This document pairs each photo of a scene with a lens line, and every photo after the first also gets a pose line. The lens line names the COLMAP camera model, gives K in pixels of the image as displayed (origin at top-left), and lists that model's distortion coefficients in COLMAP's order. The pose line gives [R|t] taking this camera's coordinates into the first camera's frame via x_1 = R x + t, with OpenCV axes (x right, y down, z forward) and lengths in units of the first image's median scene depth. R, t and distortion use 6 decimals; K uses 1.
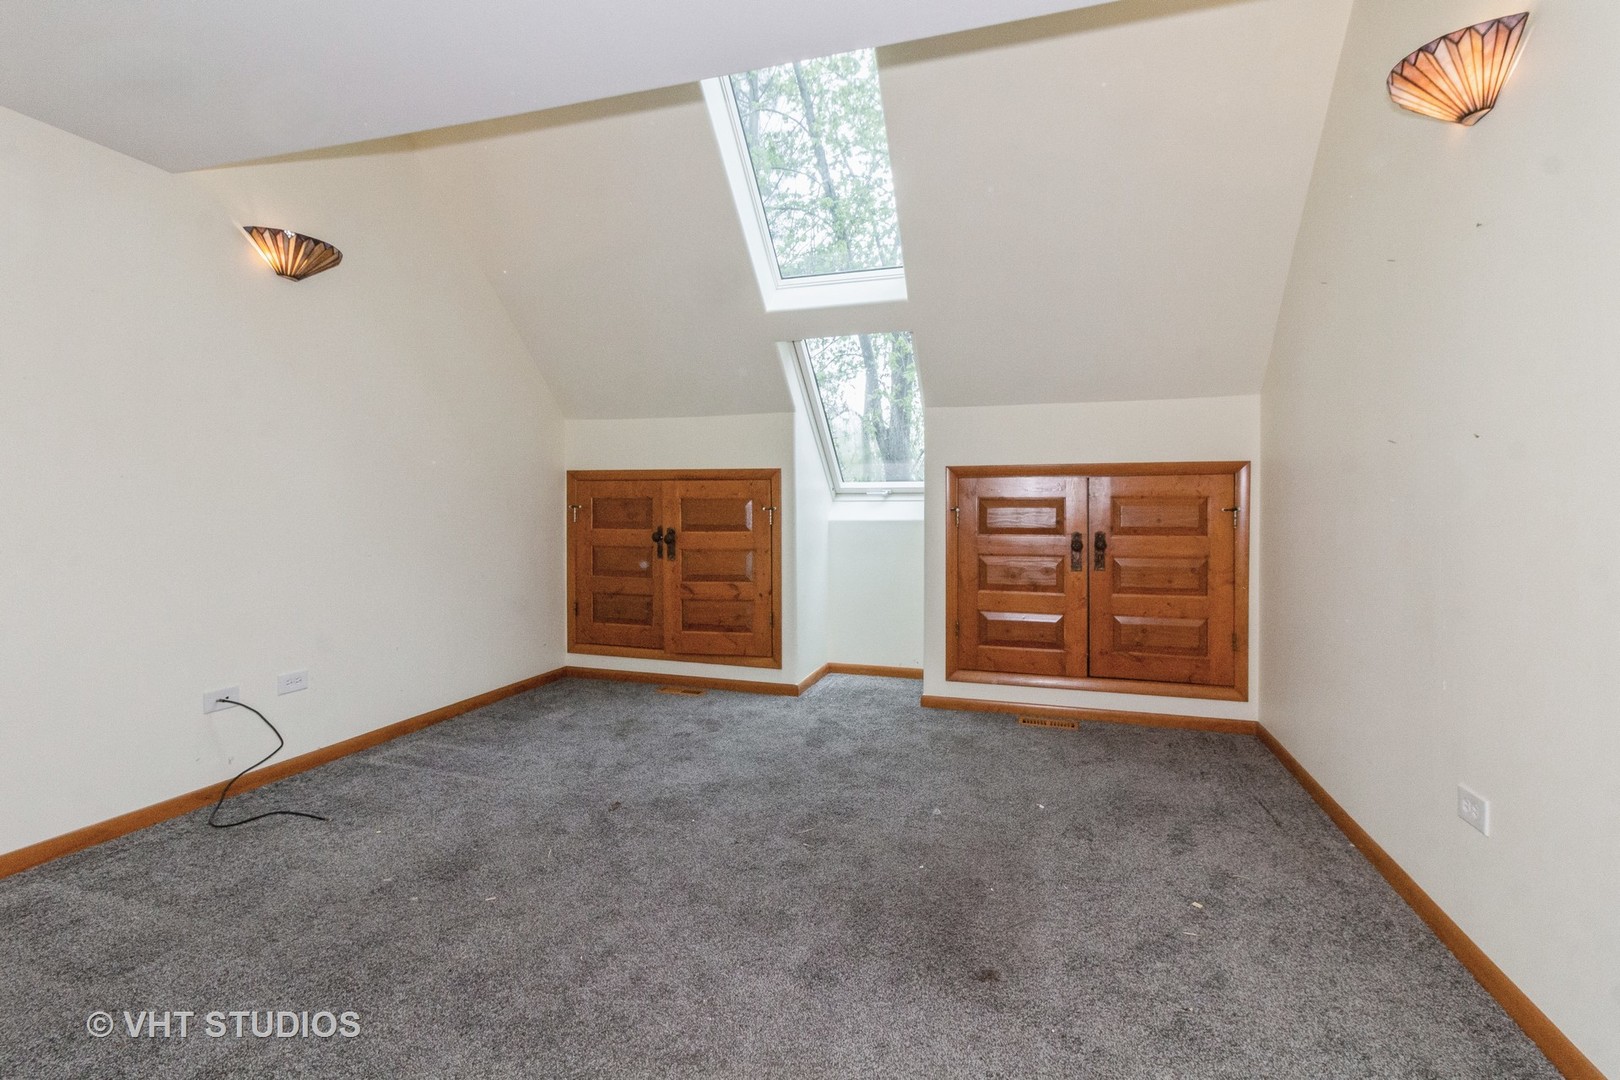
lens RADIAL K [[763.2, 0, 808.2], [0, 763.2, 521.6], [0, 0, 1]] dist [-0.004581, -0.000601]
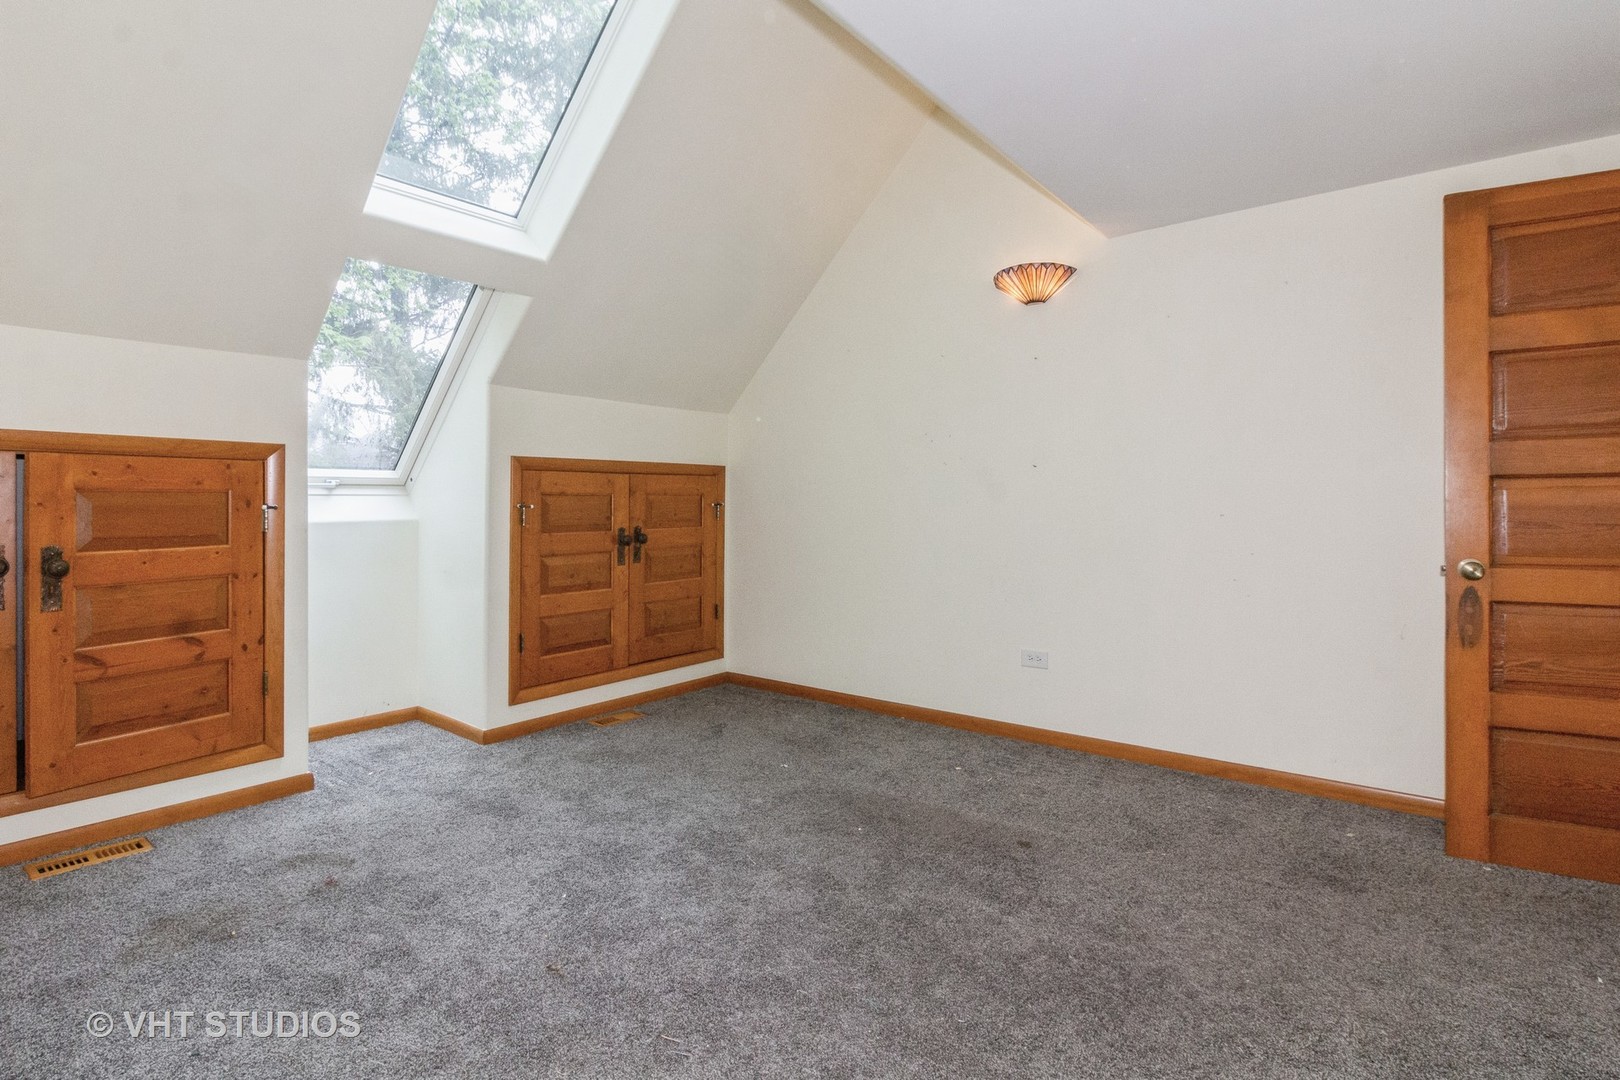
lens RADIAL K [[765.8, 0, 835.8], [0, 765.8, 506.0], [0, 0, 1]] dist [-0.012239, -0.000149]
pose [[0.340001, -0.005619, 0.940408, -0.492949], [0.017697, 0.999843, -0.000424, -0.009153], [-0.940259, 0.016786, 0.340047, 0.352638]]
